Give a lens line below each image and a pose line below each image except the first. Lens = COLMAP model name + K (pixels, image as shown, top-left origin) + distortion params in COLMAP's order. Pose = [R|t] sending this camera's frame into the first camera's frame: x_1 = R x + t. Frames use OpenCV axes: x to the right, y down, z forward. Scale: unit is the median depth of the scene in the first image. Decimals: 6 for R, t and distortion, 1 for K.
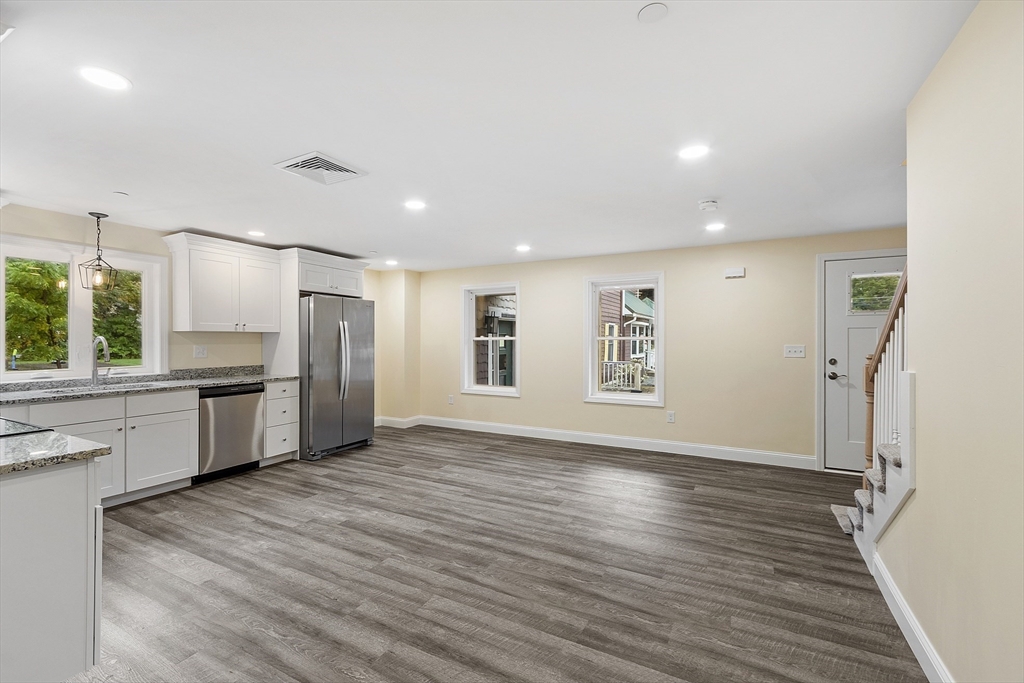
lens RADIAL K [[451.3, 0, 495.7], [0, 451.3, 343.2], [0, 0, 1]] dist [0.006099, -0.001653]
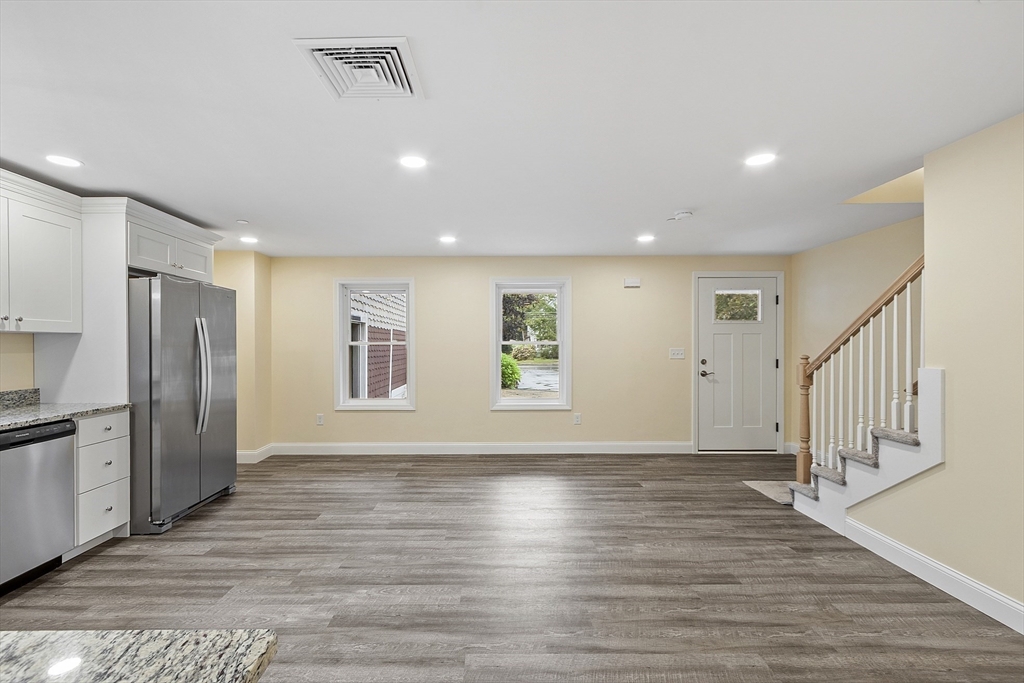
lens RADIAL K [[451.3, 0, 495.5], [0, 451.3, 349.5], [0, 0, 1]] dist [0.006099, -0.001653]
pose [[0.872067, -0.008266, 0.489317, -0.361324], [0.007049, 0.999966, 0.004328, -0.001390], [-0.489336, -0.000325, 0.872095, 0.245563]]
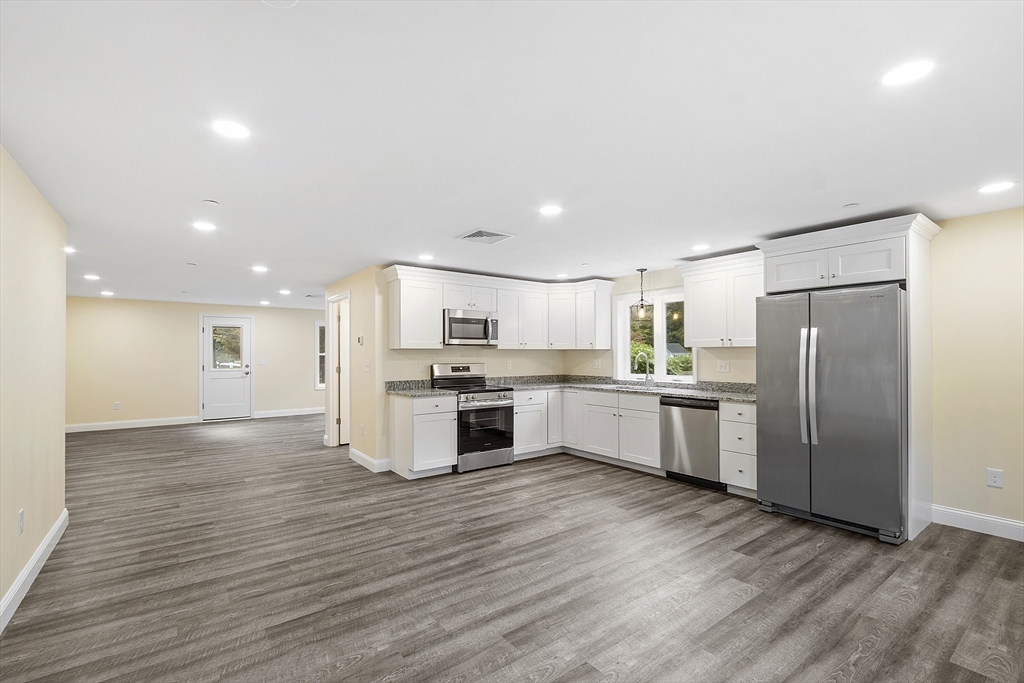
lens RADIAL K [[451.3, 0, 493.8], [0, 451.3, 351.0], [0, 0, 1]] dist [0.006099, -0.001653]
pose [[-0.423114, -0.005677, -0.906059, 0.603583], [-0.004608, 0.999981, -0.004114, -0.011538], [0.906065, 0.002434, -0.423132, 1.093243]]
